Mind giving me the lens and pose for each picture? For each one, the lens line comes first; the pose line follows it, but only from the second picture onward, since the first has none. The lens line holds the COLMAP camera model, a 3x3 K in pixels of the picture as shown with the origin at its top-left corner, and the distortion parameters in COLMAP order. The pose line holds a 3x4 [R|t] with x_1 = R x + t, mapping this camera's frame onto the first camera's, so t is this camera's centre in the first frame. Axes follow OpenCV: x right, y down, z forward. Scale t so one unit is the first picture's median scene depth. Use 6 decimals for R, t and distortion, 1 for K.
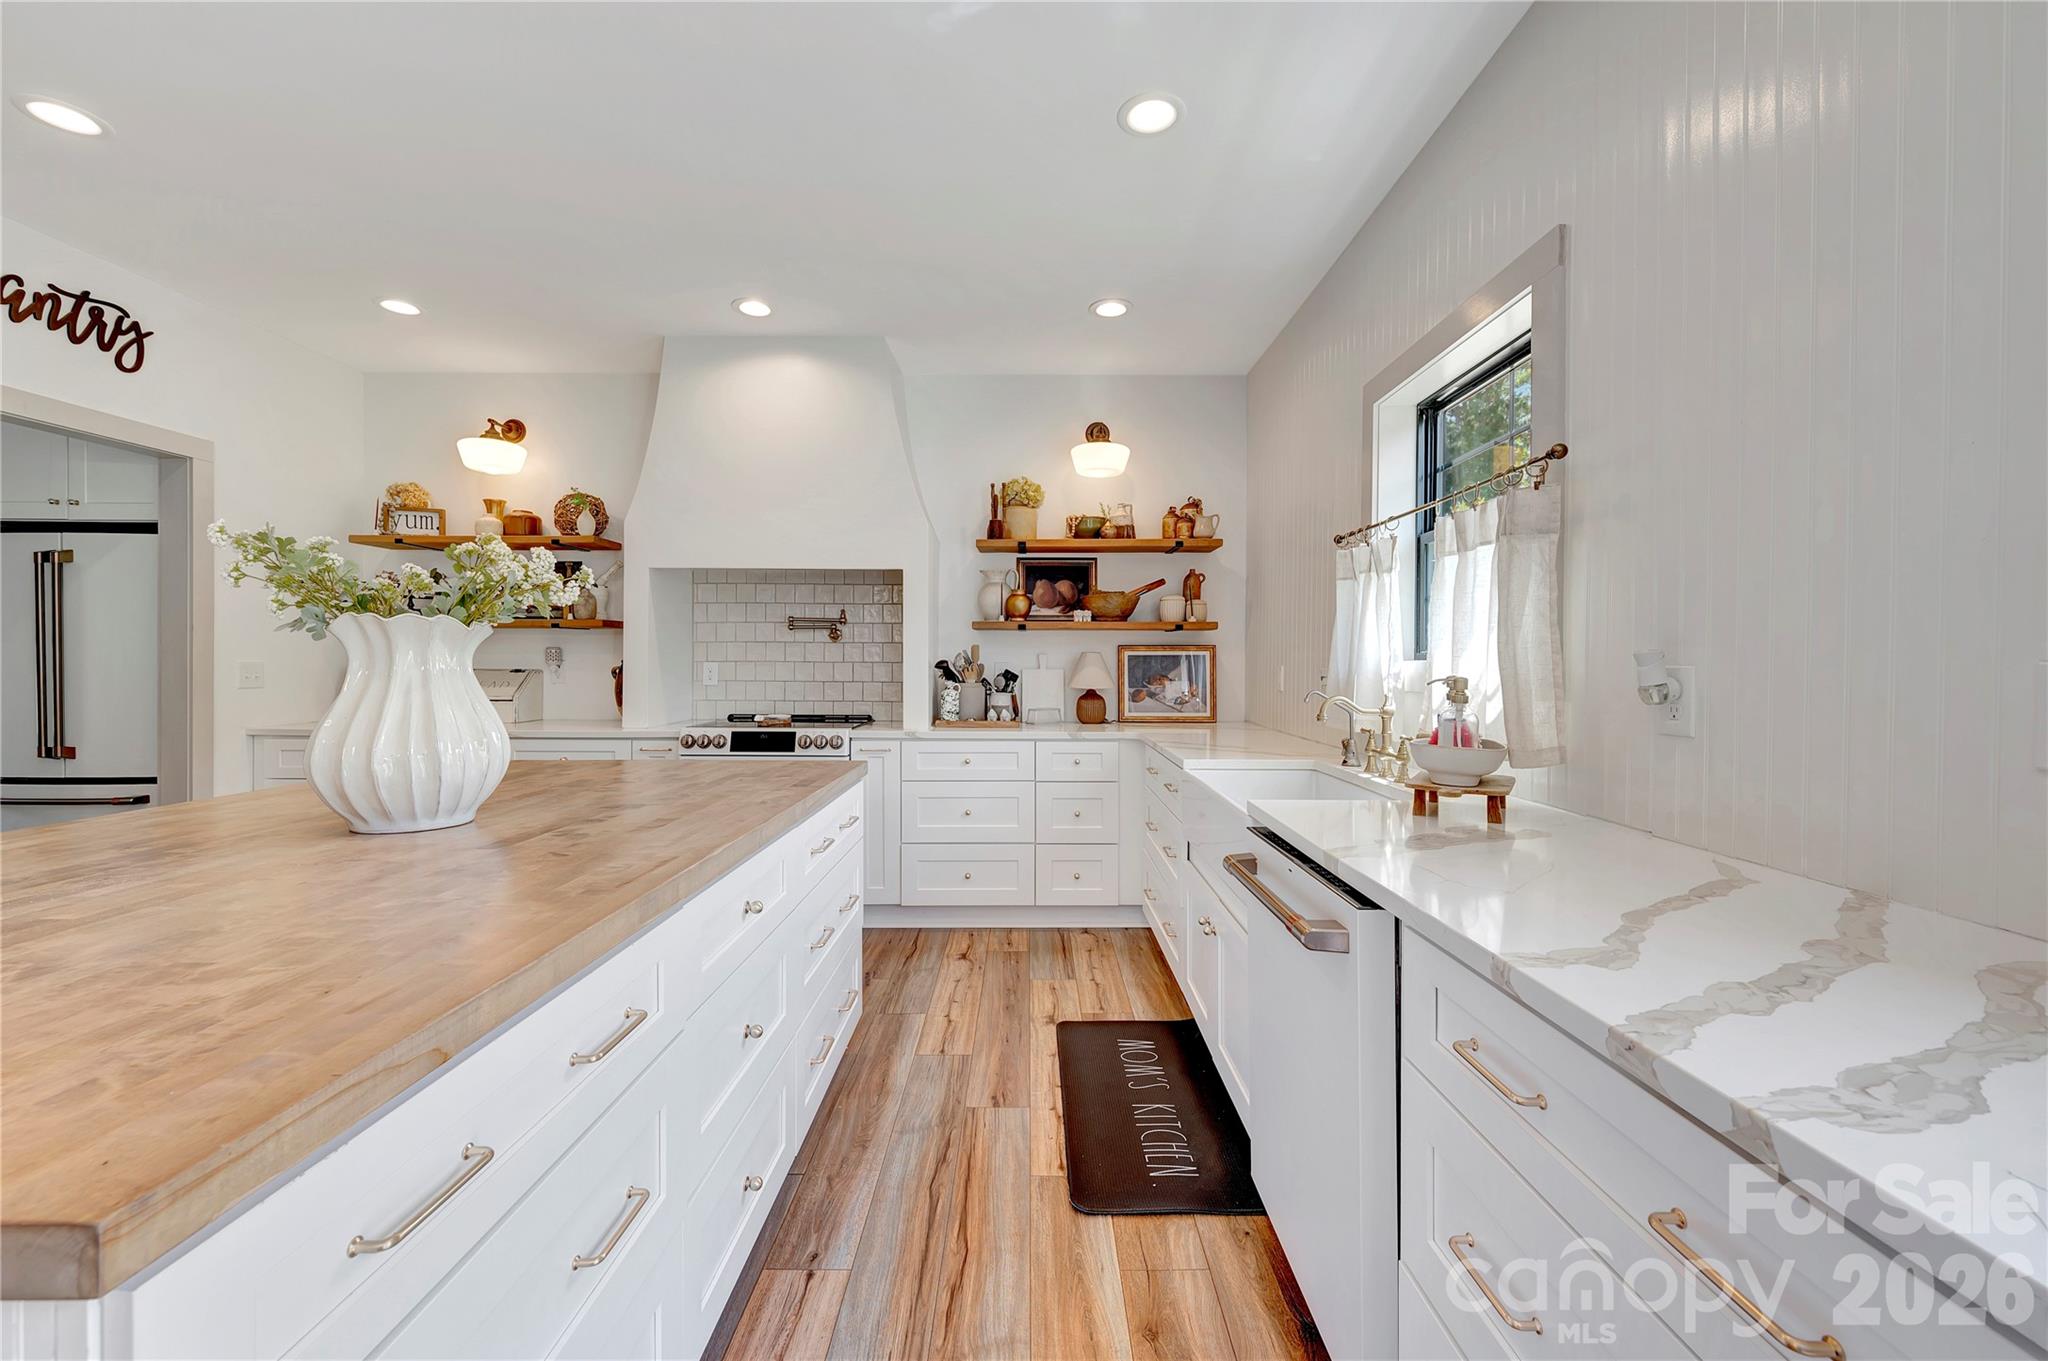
lens RADIAL K [[822.4, 0, 1027.0], [0, 822.4, 667.3], [0, 0, 1]] dist [-0.001943, 0.000380]
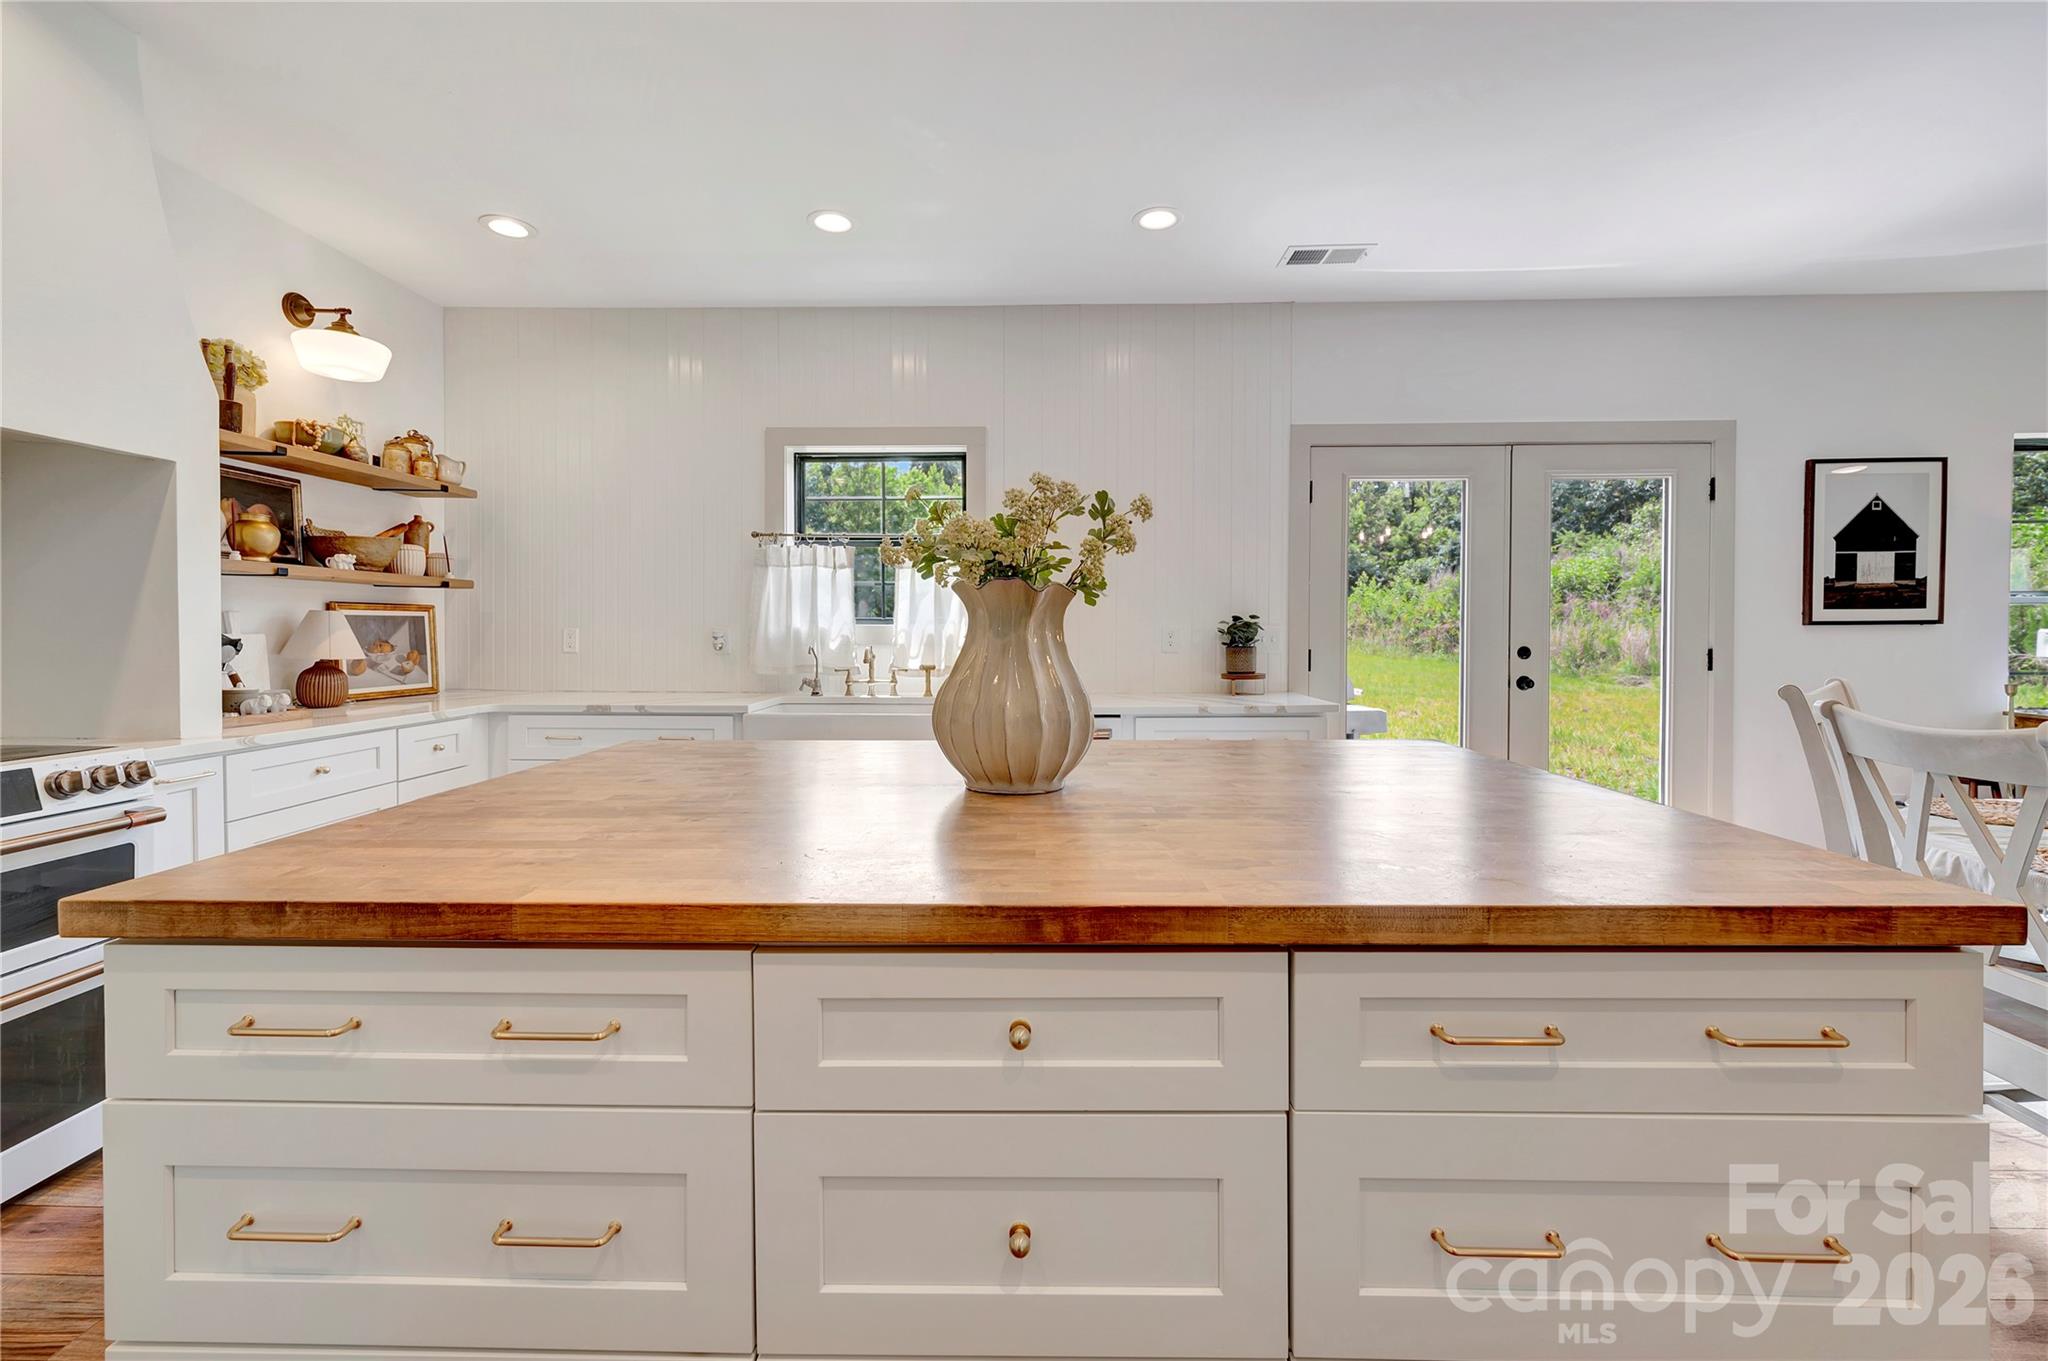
lens RADIAL K [[822.4, 0, 1029.2], [0, 822.4, 641.5], [0, 0, 1]] dist [-0.001943, 0.000380]
pose [[0.019364, -0.016361, 0.999679, -0.759160], [0.001600, 0.999865, 0.016333, -0.001507], [-0.999811, 0.001283, 0.019388, 0.420747]]
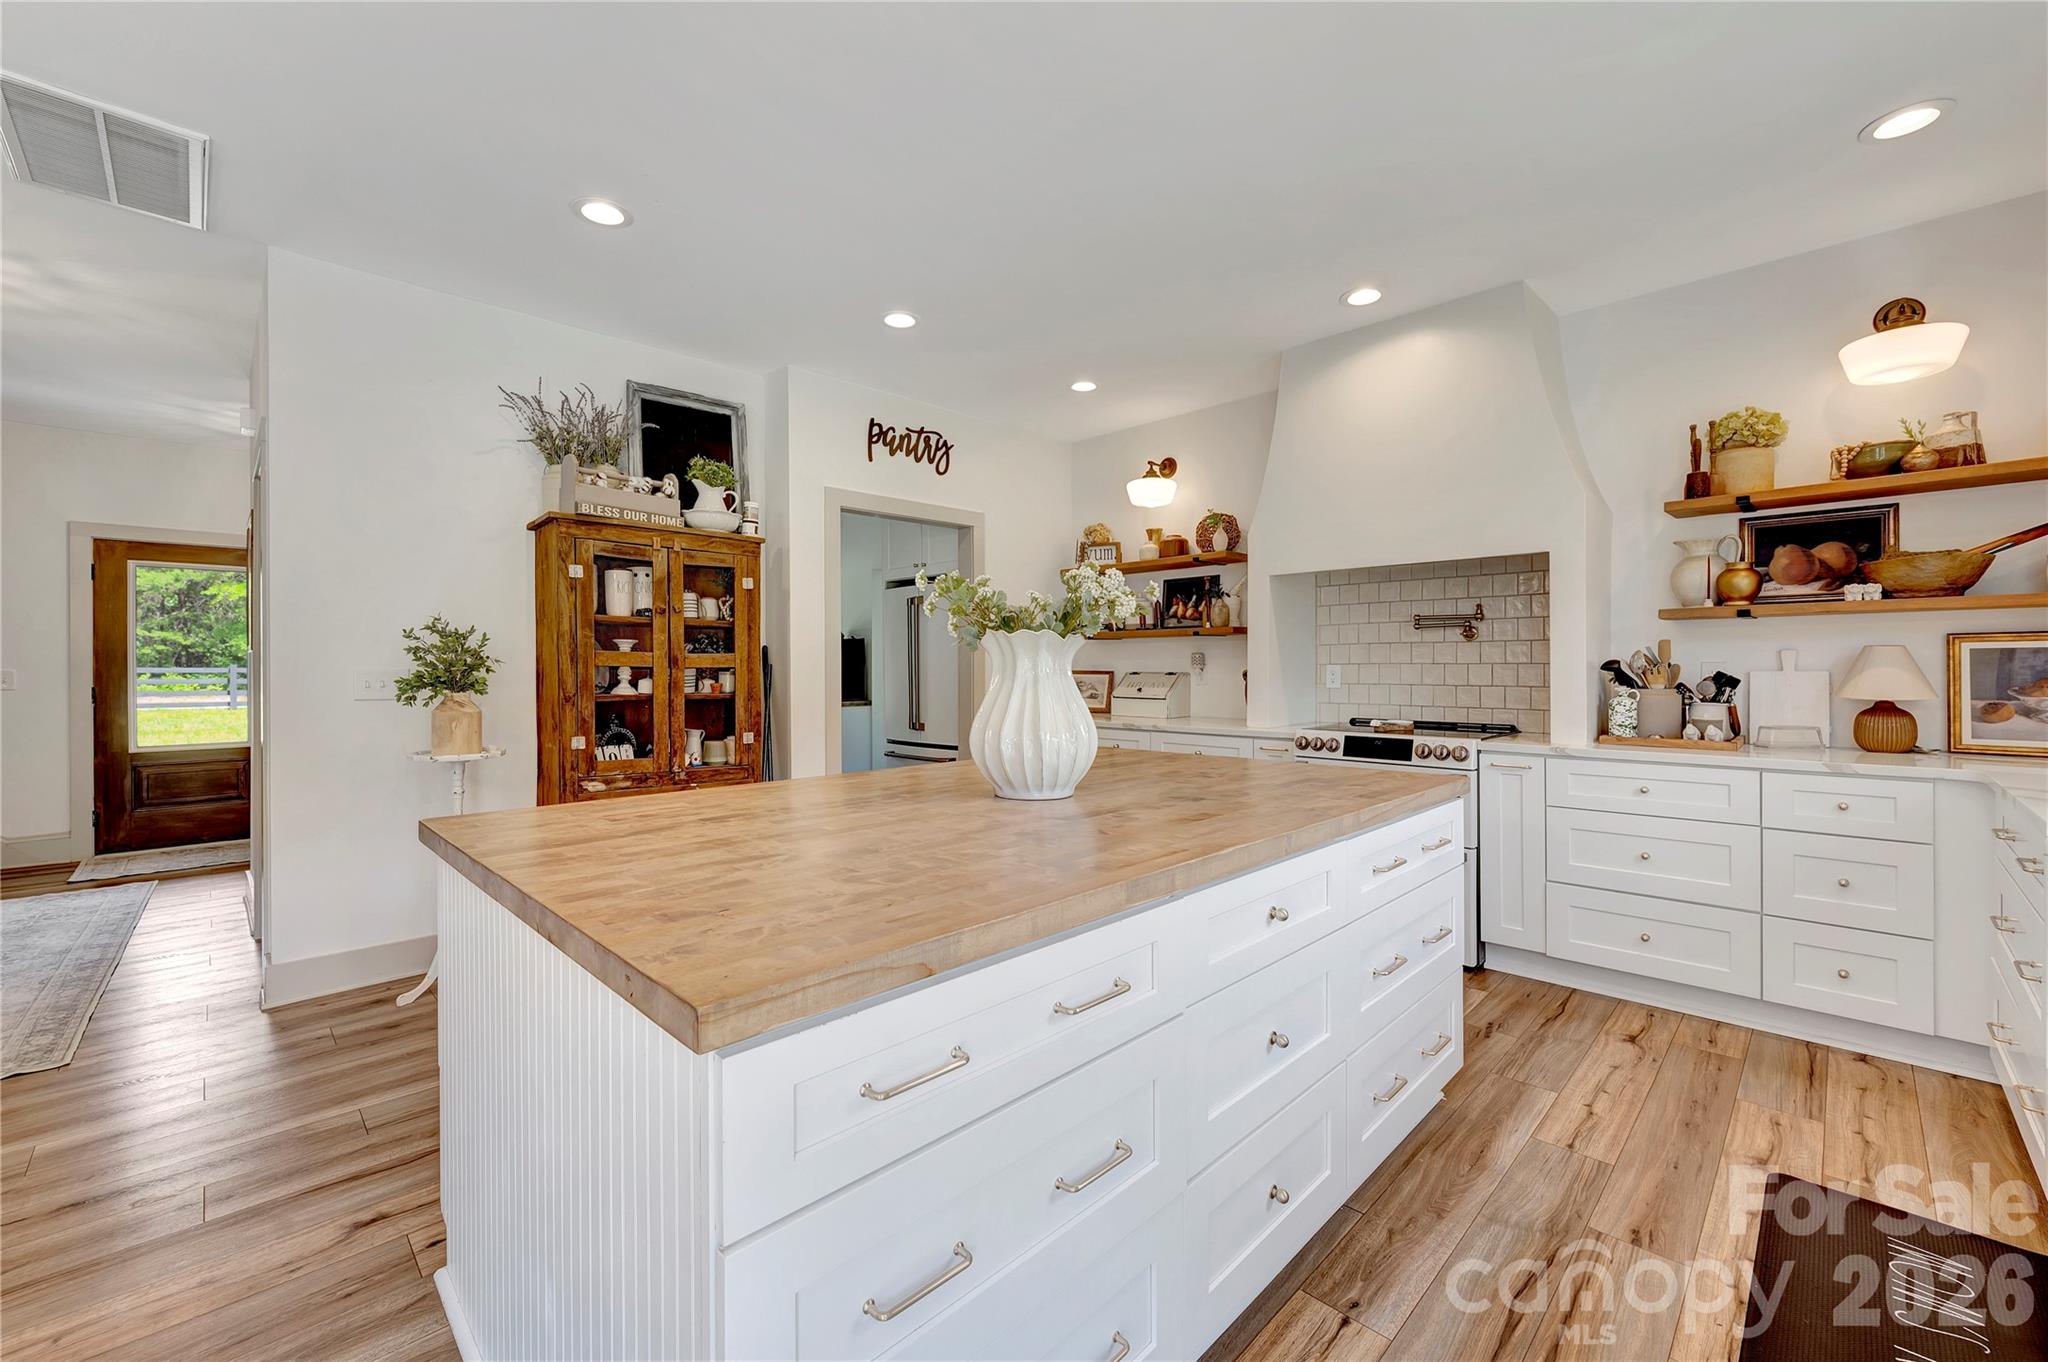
lens RADIAL K [[822.4, 0, 1023.3], [0, 822.4, 668.7], [0, 0, 1]] dist [-0.001943, 0.000380]
pose [[0.706852, -0.004697, -0.707345, 0.065051], [0.003746, 0.999989, -0.002897, -0.000115], [0.707351, -0.000602, 0.706862, 0.037911]]
